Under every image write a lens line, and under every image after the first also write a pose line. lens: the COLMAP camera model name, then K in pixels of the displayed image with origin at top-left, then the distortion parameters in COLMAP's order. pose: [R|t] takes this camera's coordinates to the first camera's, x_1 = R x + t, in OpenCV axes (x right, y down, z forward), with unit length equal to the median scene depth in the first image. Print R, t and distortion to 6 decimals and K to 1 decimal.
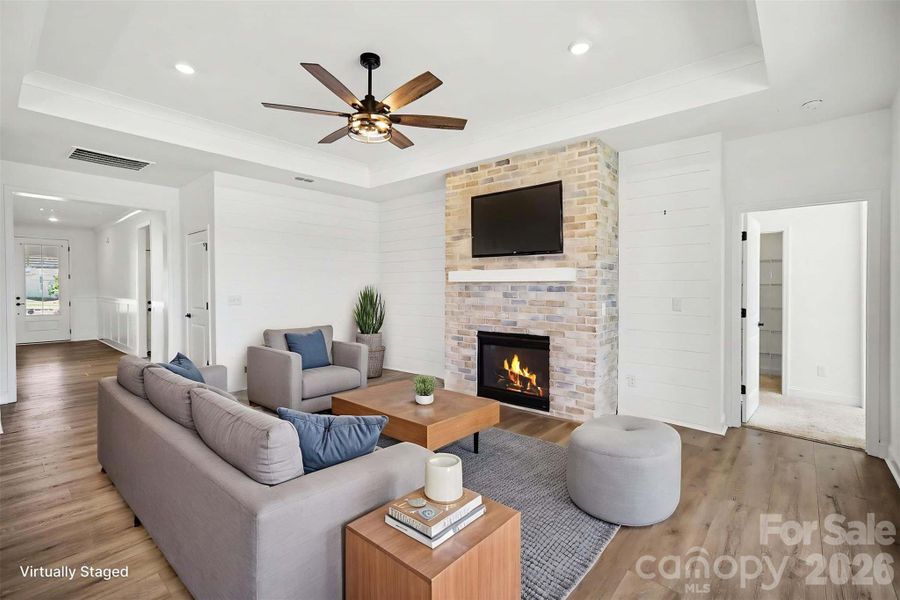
lens RADIAL K [[411.2, 0, 451.4], [0, 411.2, 288.4], [0, 0, 1]] dist [0.006338, 0.002930]
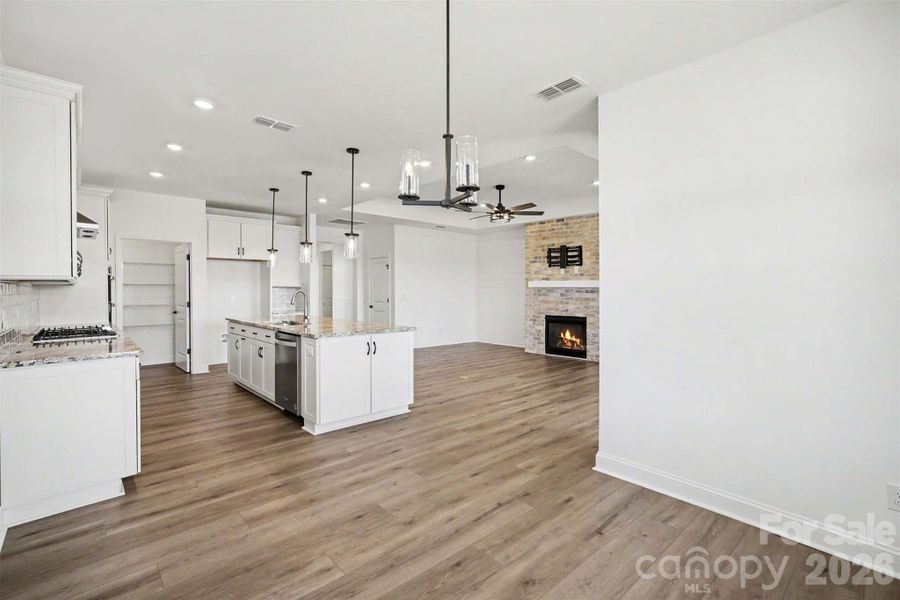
lens RADIAL K [[411.2, 0, 455.1], [0, 411.2, 291.1], [0, 0, 1]] dist [0.006338, 0.002930]
pose [[0.994114, 0.000680, -0.108341, -0.138242], [-0.000060, 0.999984, 0.005724, -0.009943], [0.108343, -0.005684, 0.994097, -0.843101]]
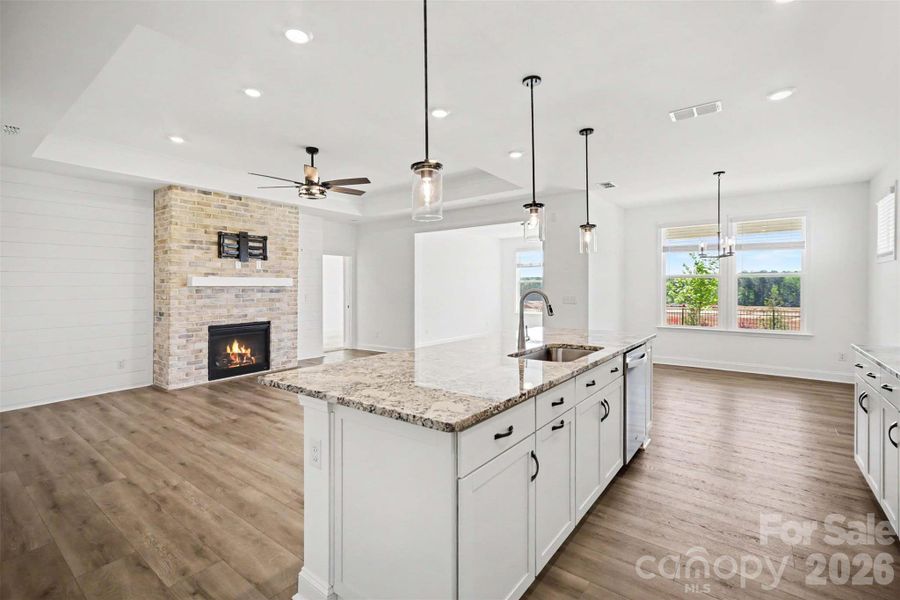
lens RADIAL K [[411.2, 0, 442.5], [0, 411.2, 289.4], [0, 0, 1]] dist [0.006338, 0.002930]
pose [[-0.059854, -0.012256, 0.998132, -1.298372], [0.004063, 0.999913, 0.012522, -0.020274], [-0.998199, 0.004805, -0.059799, 0.416307]]
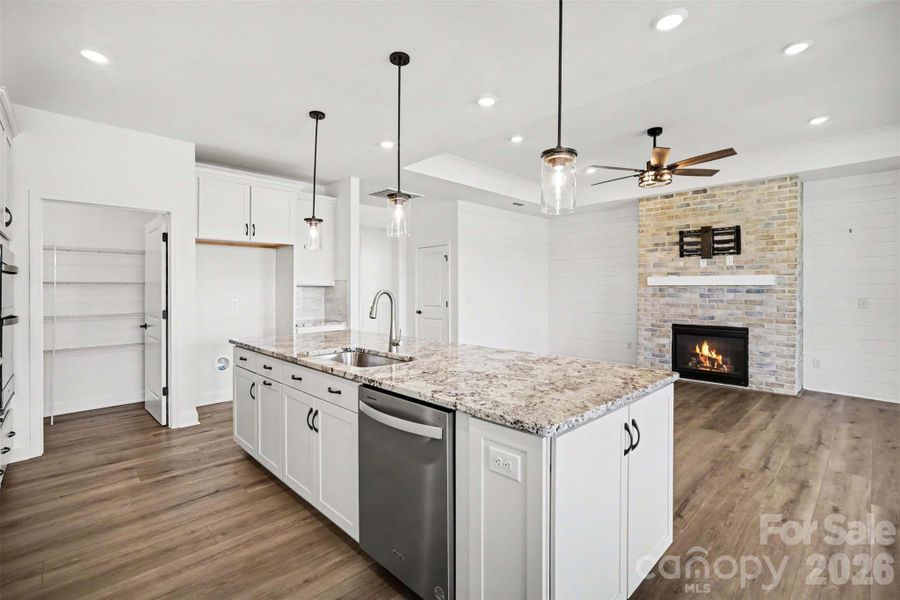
lens RADIAL K [[411.2, 0, 460.4], [0, 411.2, 287.9], [0, 0, 1]] dist [0.006338, 0.002930]
pose [[0.997213, -0.003220, -0.074534, -0.532724], [0.003084, 0.999993, -0.001937, -0.008001], [0.074540, 0.001702, 0.997217, -0.334762]]
